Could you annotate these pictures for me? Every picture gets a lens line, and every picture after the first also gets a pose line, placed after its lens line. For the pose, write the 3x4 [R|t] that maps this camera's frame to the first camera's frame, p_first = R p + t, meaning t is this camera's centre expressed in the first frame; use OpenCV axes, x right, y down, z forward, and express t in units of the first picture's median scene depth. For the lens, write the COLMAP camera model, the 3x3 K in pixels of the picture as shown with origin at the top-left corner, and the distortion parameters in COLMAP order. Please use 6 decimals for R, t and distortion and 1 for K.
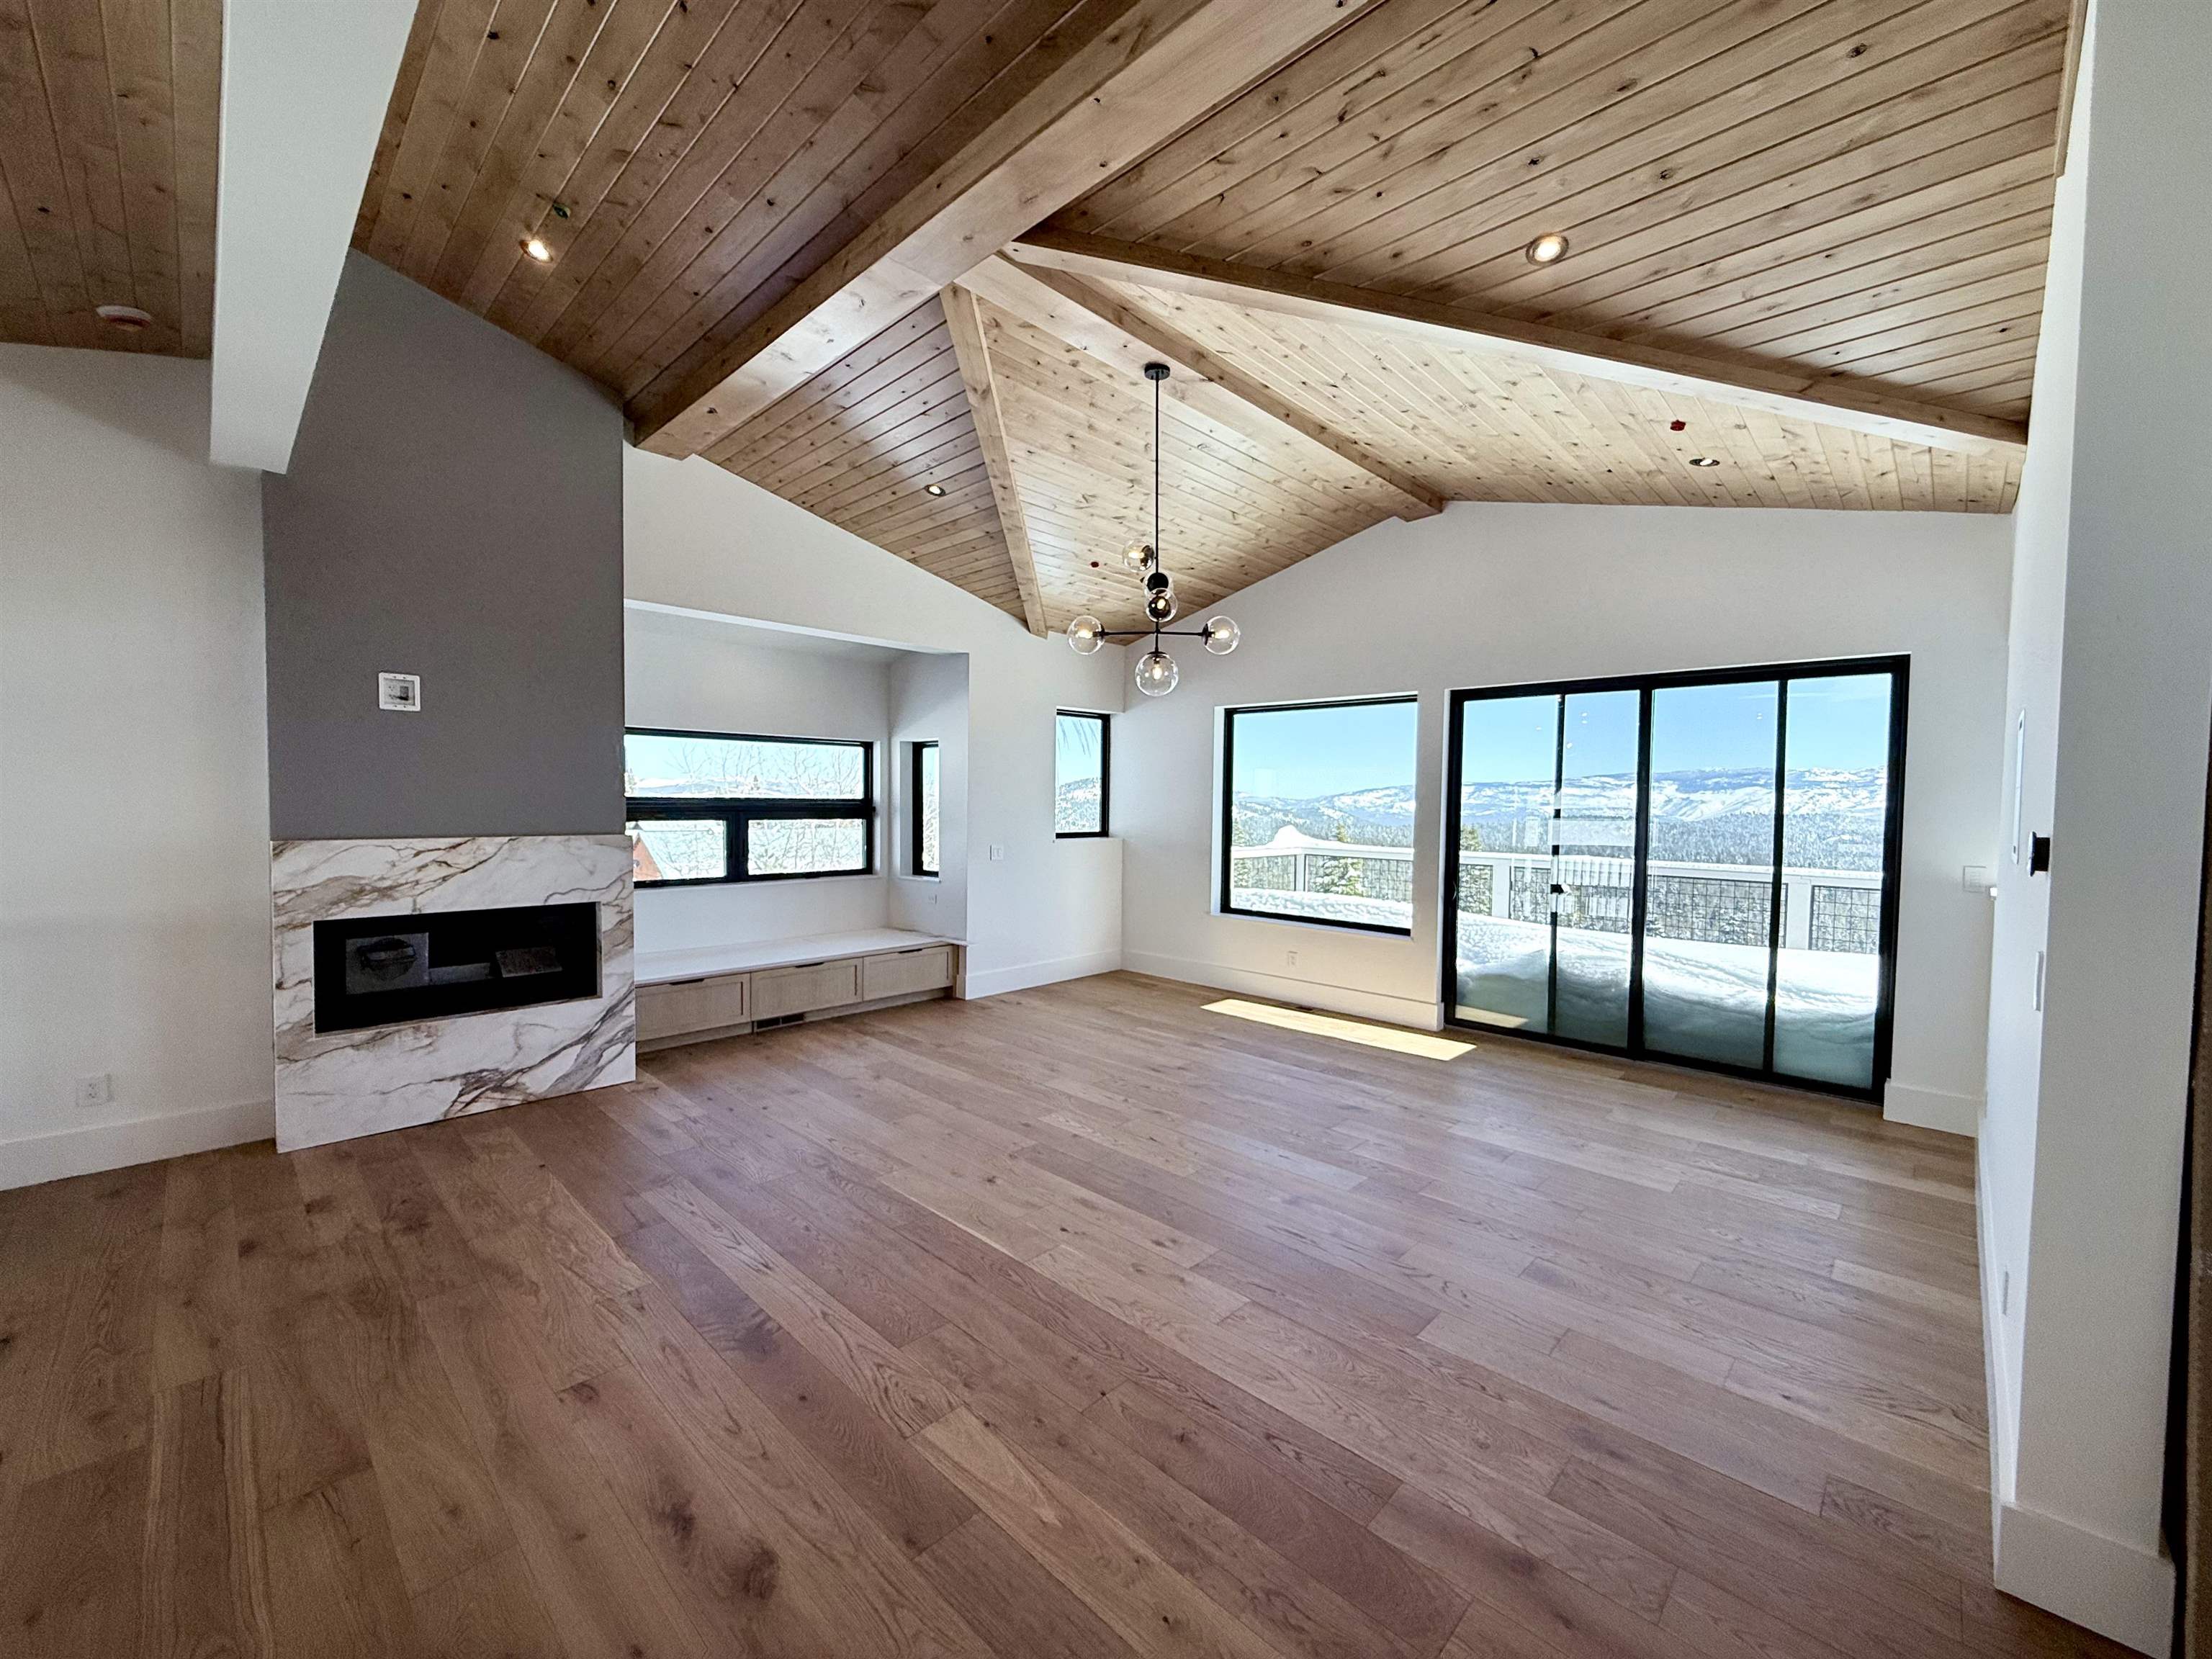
lens RADIAL K [[879.2, 0, 1094.3], [0, 879.2, 823.2], [0, 0, 1]] dist [-0.002133, 0.000760]
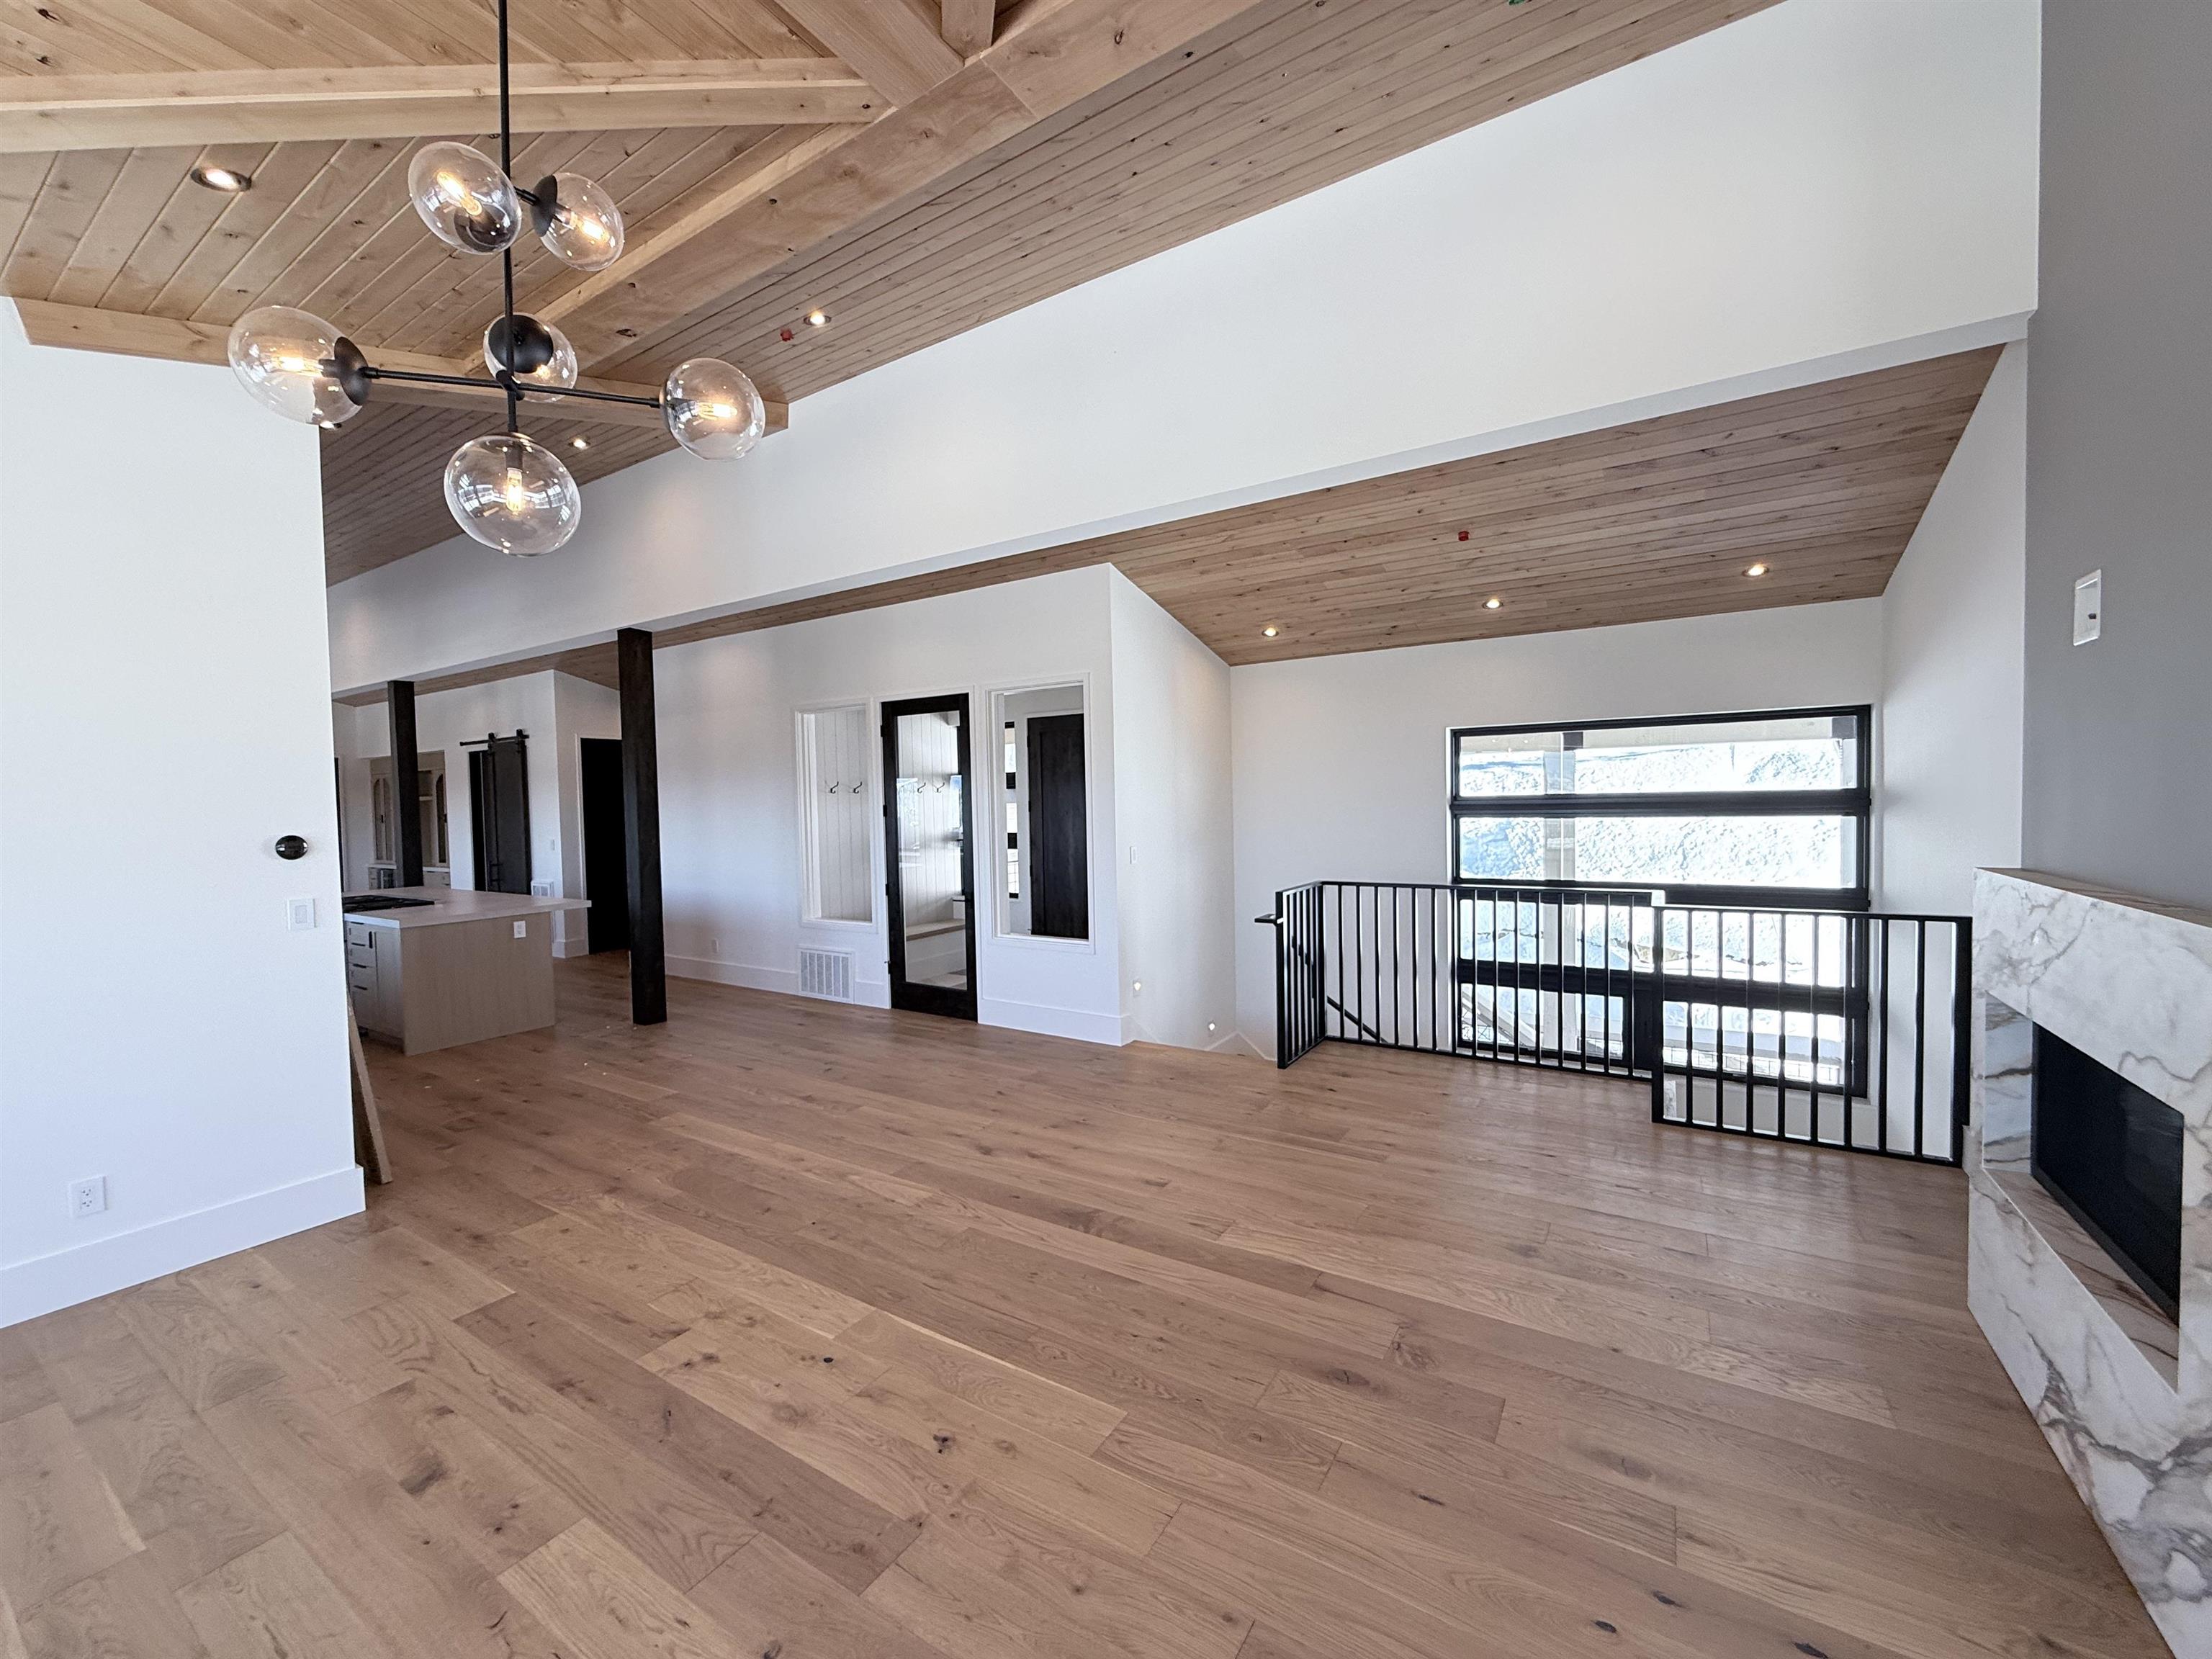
lens RADIAL K [[879.2, 0, 1112.8], [0, 879.2, 828.3], [0, 0, 1]] dist [-0.002133, 0.000760]
pose [[-0.975795, 0.017919, -0.217950, -0.227824], [0.005017, 0.998209, 0.059608, -0.121212], [0.218628, 0.057072, -0.974138, 3.346887]]
